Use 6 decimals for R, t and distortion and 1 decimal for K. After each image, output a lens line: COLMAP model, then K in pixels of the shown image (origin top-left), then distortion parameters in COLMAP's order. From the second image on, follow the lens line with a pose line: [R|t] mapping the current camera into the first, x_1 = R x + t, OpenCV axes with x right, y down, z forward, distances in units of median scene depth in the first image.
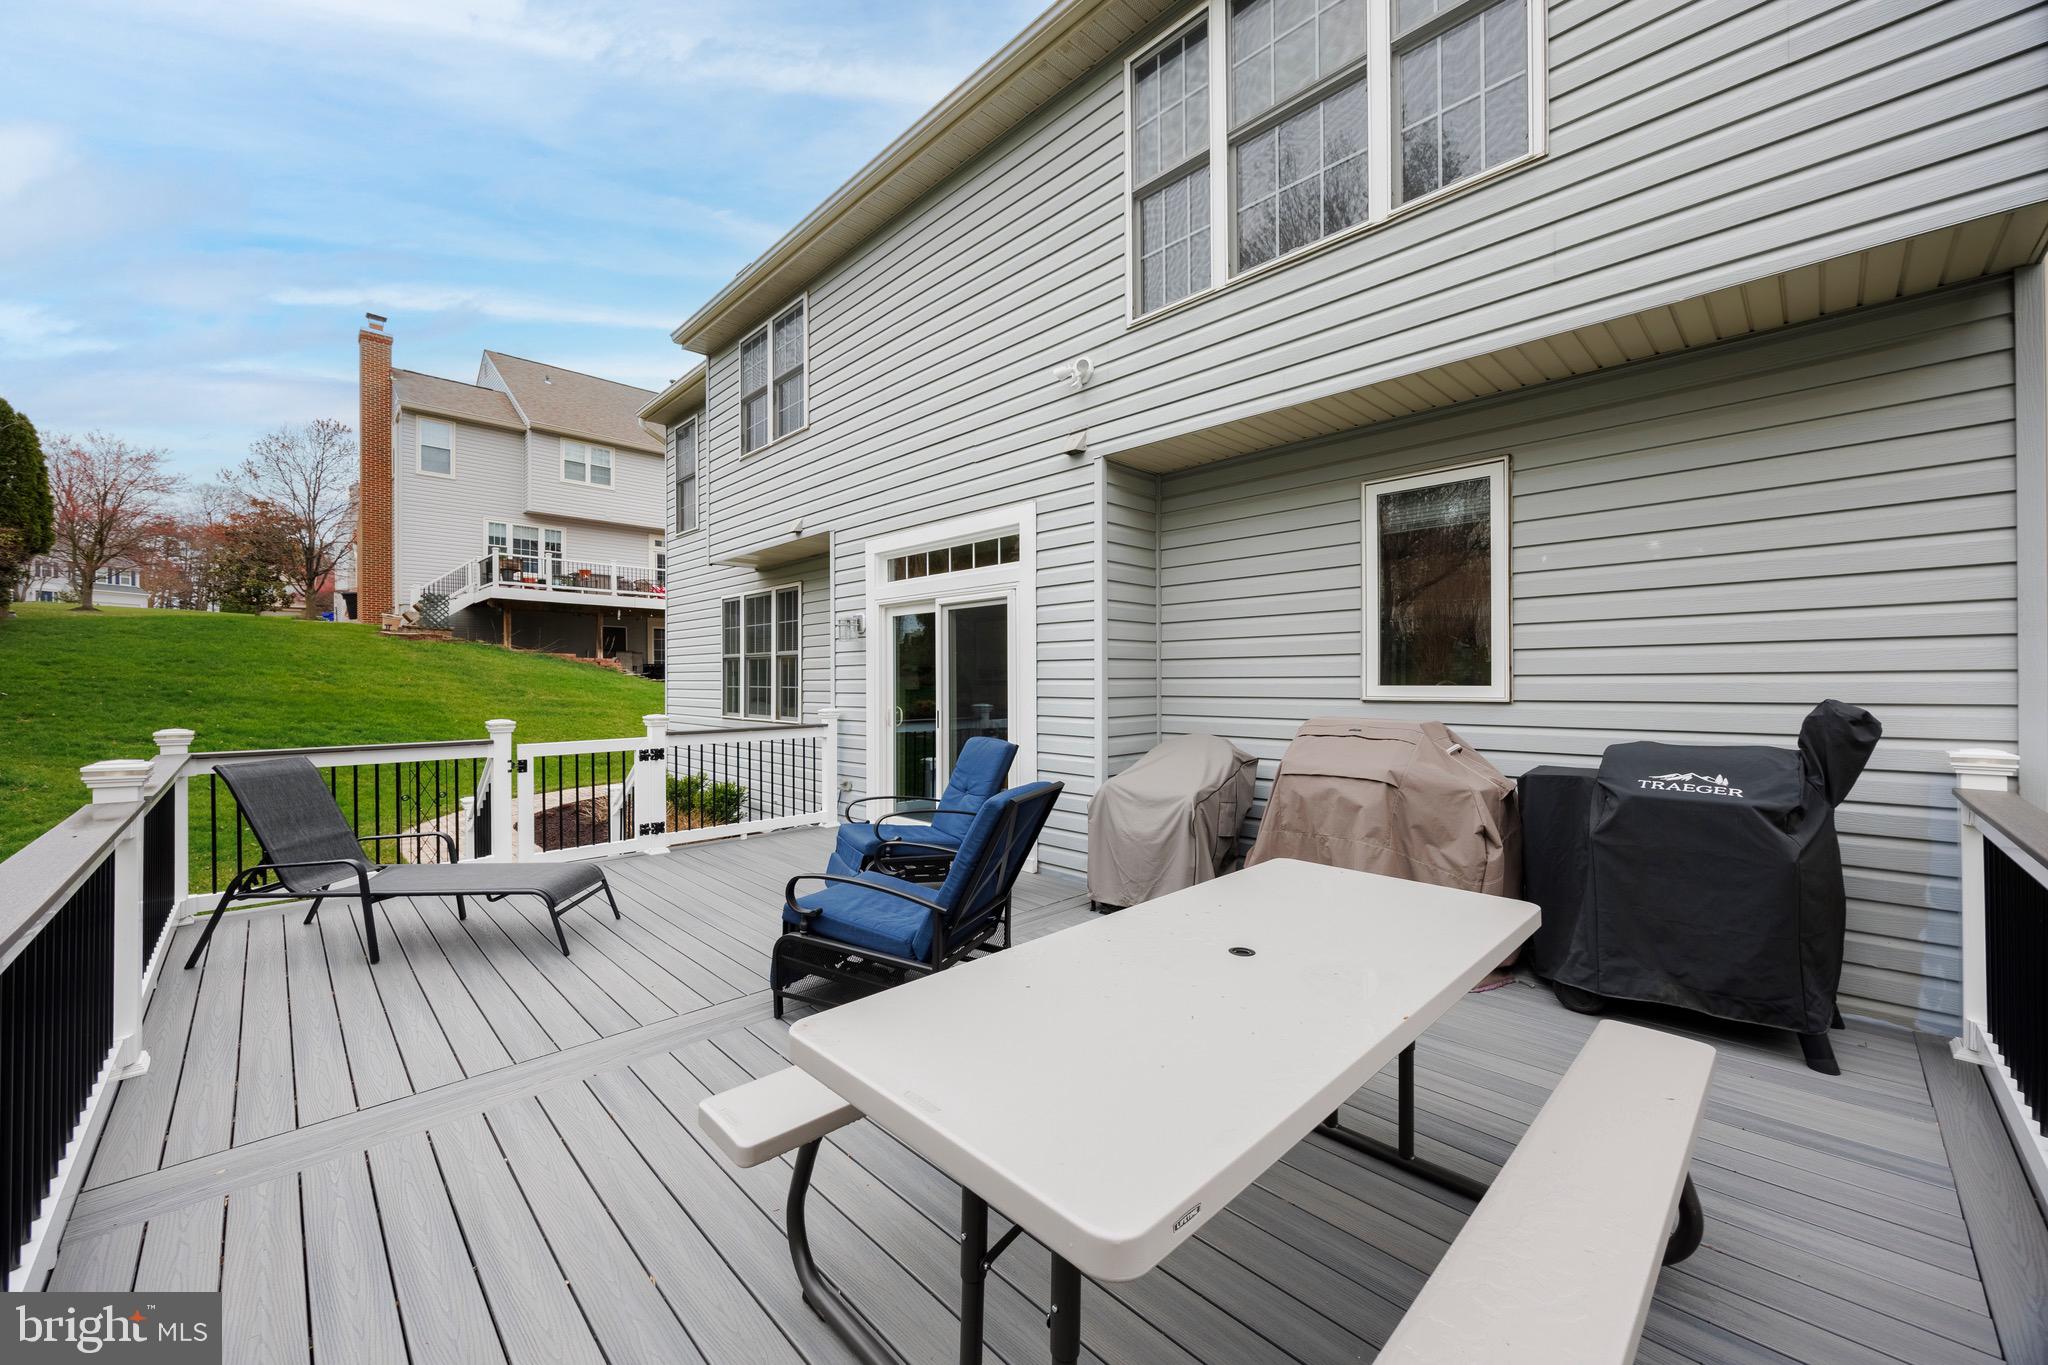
lens RADIAL K [[773.8, 0, 1012.9], [0, 773.8, 676.9], [0, 0, 1]] dist [0.002598, -0.000685]
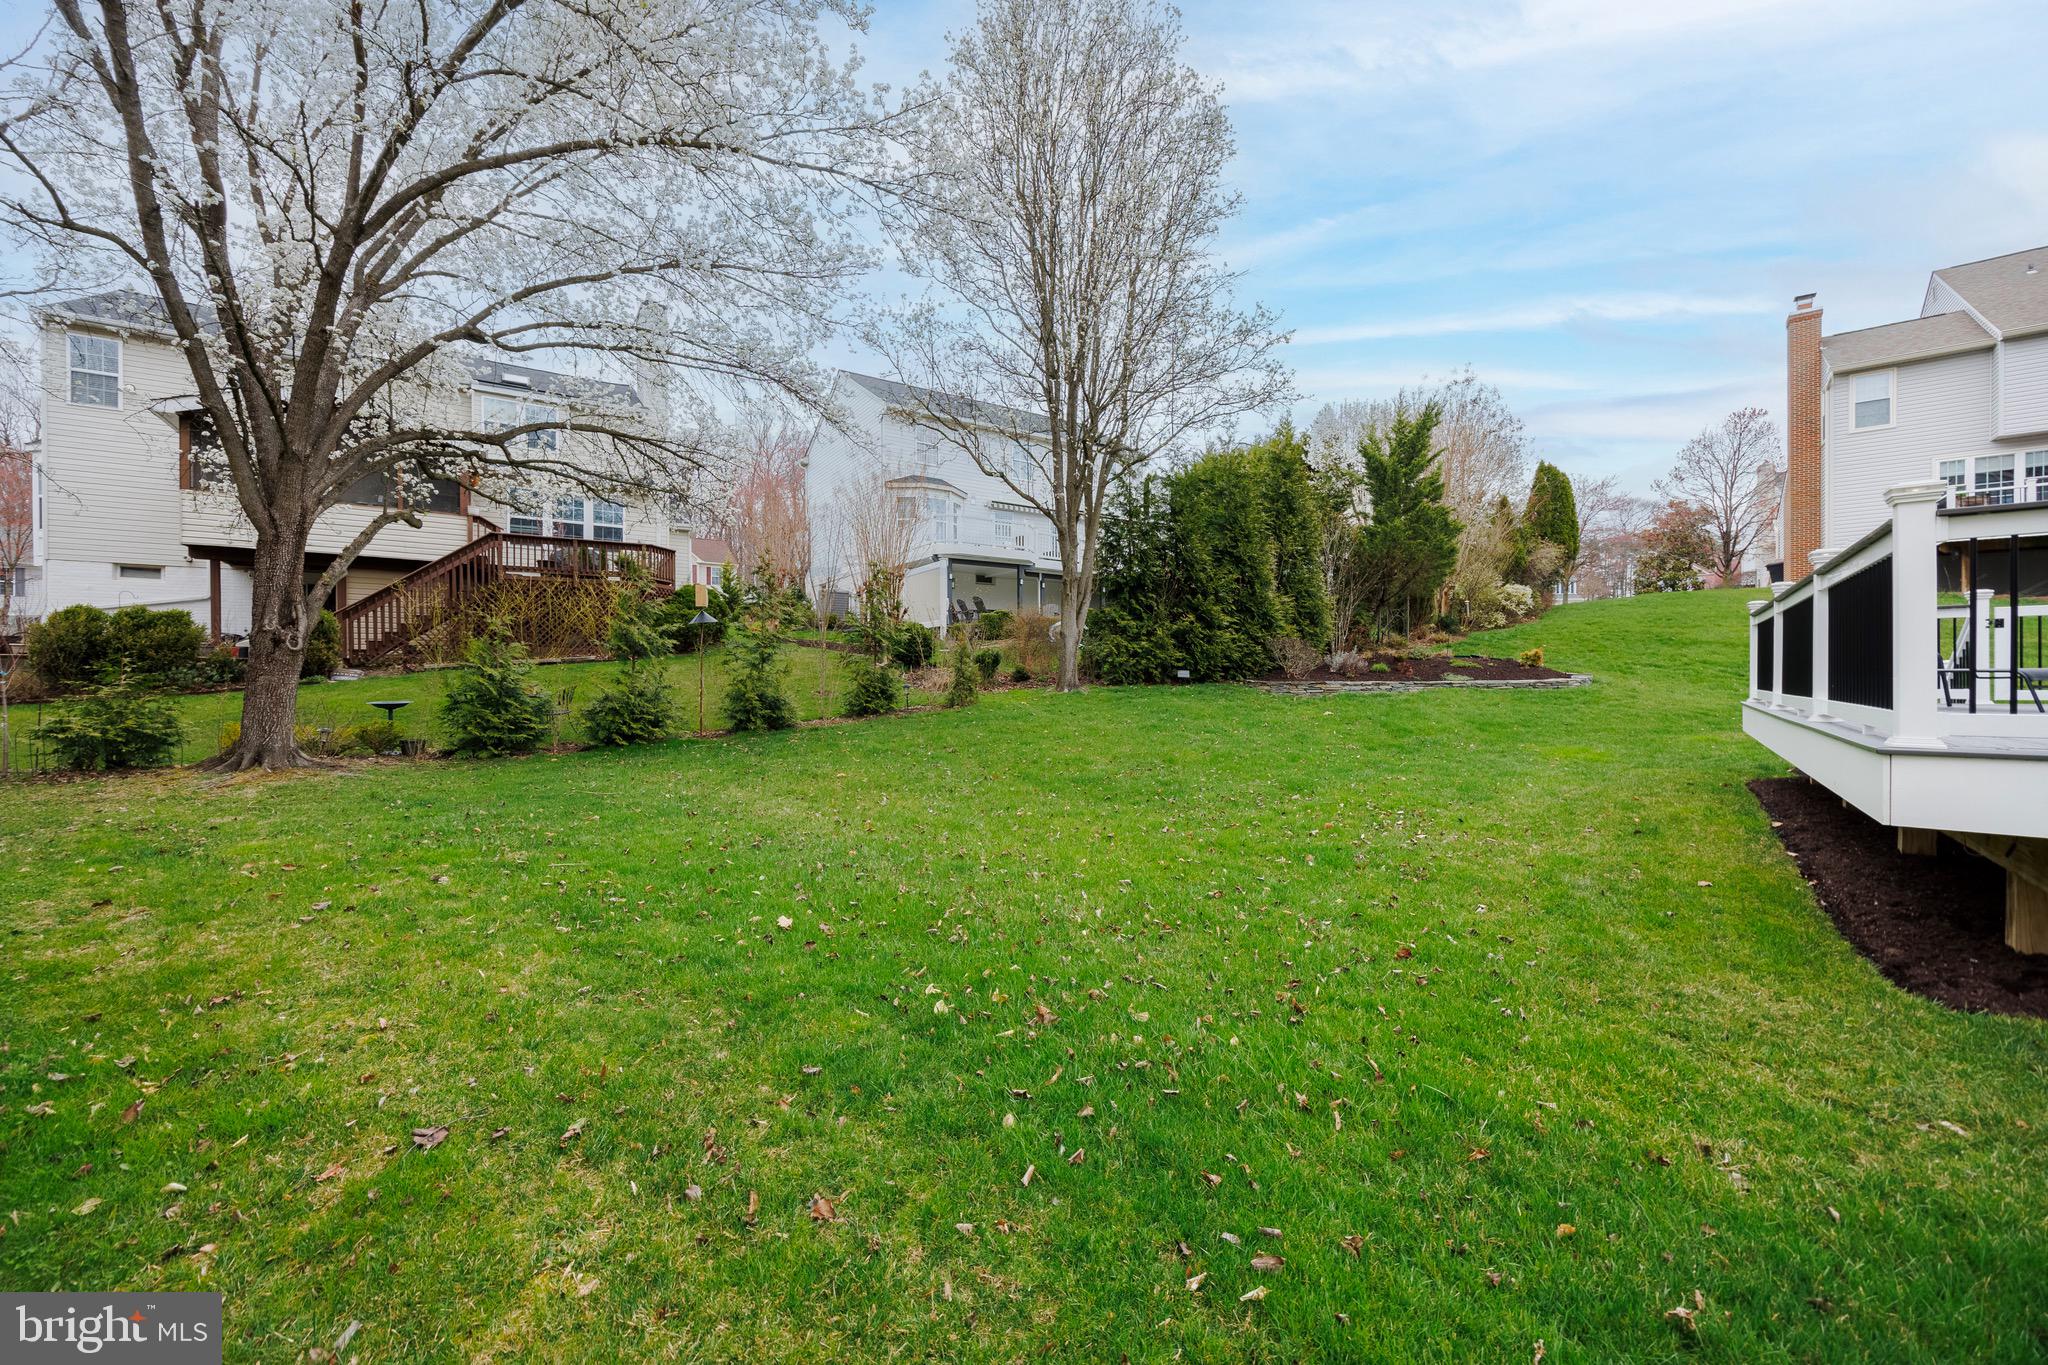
lens RADIAL K [[773.8, 0, 1031.9], [0, 773.8, 679.7], [0, 0, 1]] dist [0.002598, -0.000685]
pose [[0.118667, 0.006478, -0.992913, 0.281313], [0.008988, 0.999931, 0.007598, 0.106724], [0.992893, -0.009826, 0.118600, -0.461761]]
